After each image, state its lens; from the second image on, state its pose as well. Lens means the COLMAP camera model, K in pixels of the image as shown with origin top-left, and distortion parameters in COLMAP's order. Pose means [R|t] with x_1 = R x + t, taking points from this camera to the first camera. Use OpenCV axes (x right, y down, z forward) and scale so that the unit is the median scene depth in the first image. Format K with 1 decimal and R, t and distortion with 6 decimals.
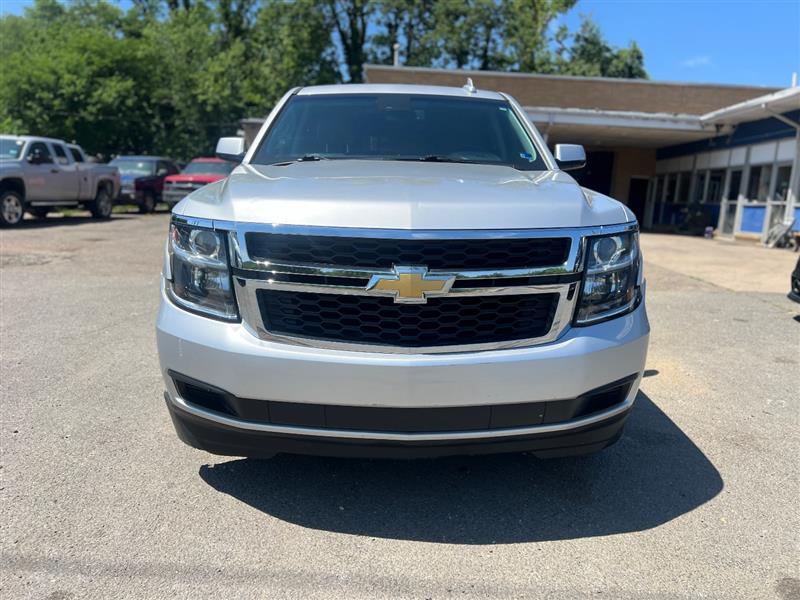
lens RADIAL K [[600.6, 0, 406.2], [0, 600.6, 299.8], [0, 0, 1]] dist [0.058057, -0.073964]
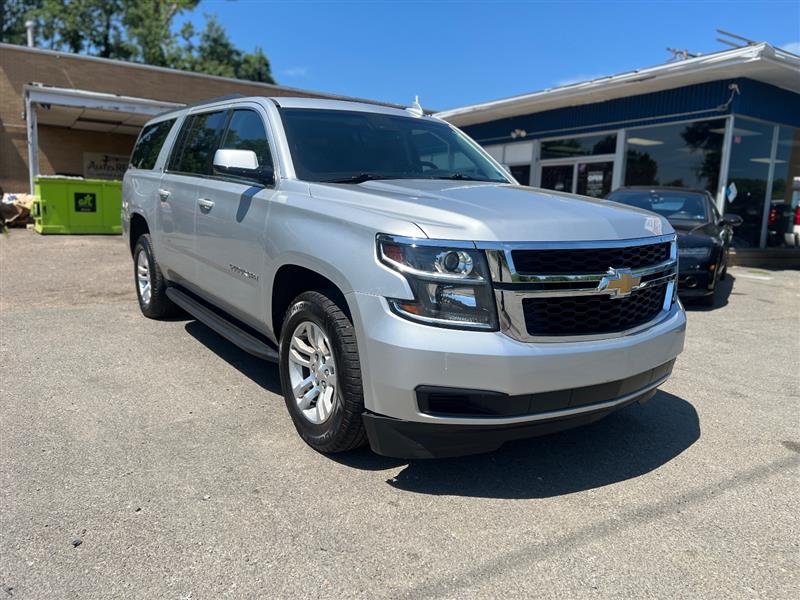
lens RADIAL K [[600.6, 0, 406.2], [0, 600.6, 299.8], [0, 0, 1]] dist [0.058057, -0.073964]
pose [[0.835212, -0.101379, 0.540502, -0.042647], [0.101686, 0.994383, 0.029380, -0.002920], [-0.540445, 0.030423, 0.840829, 0.006250]]
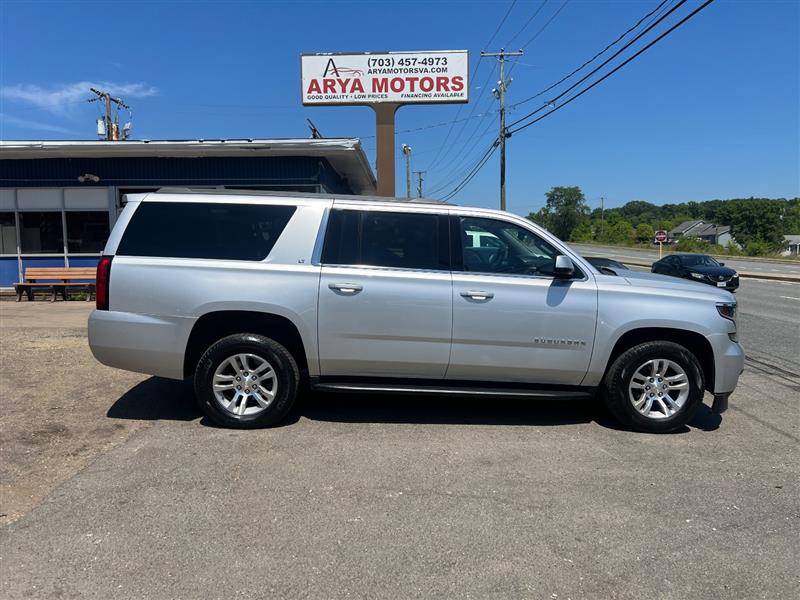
lens RADIAL K [[600.6, 0, 406.2], [0, 600.6, 299.8], [0, 0, 1]] dist [0.058057, -0.073964]
pose [[-0.017420, -0.133542, 0.990890, -0.114656], [0.173927, 0.975526, 0.134529, -0.029876], [-0.984604, 0.174686, 0.006233, 0.096496]]
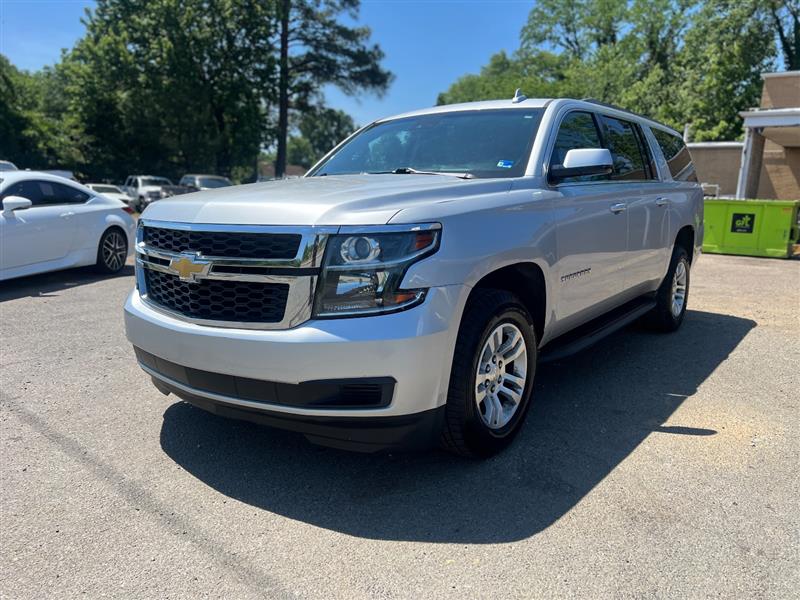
lens RADIAL K [[600.6, 0, 406.2], [0, 600.6, 299.8], [0, 0, 1]] dist [0.058057, -0.073964]
pose [[0.777874, 0.084353, -0.622733, 0.045760], [-0.114178, 0.993428, -0.008058, 0.000065], [0.617960, 0.077370, 0.782393, 0.011597]]
